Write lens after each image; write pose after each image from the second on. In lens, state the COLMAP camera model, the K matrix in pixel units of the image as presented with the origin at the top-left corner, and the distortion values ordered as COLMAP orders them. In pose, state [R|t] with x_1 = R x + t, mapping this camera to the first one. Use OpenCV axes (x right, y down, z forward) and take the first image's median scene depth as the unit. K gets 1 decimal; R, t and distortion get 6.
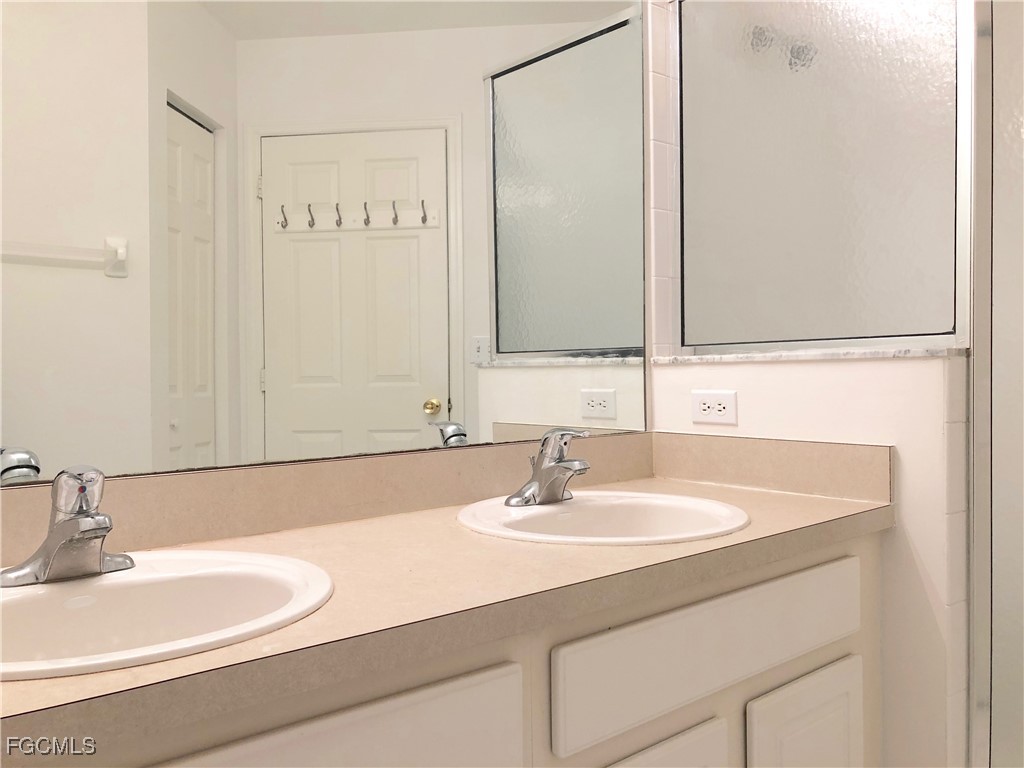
lens RADIAL K [[831.5, 0, 504.8], [0, 831.5, 386.2], [0, 0, 1]] dist [0.007569, 0.009637]
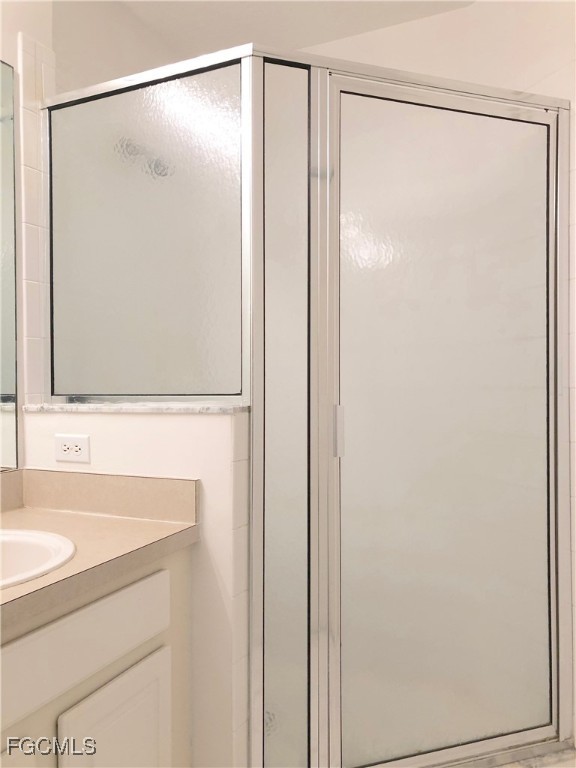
lens RADIAL K [[623.6, 0, 290.5], [0, 623.6, 385.9], [0, 0, 1]] dist [0.007569, 0.009637]
pose [[0.901030, 0.002805, 0.433748, 0.135552], [0.000064, 0.999978, -0.006601, -0.057283], [-0.433757, 0.005975, 0.901010, 0.034235]]
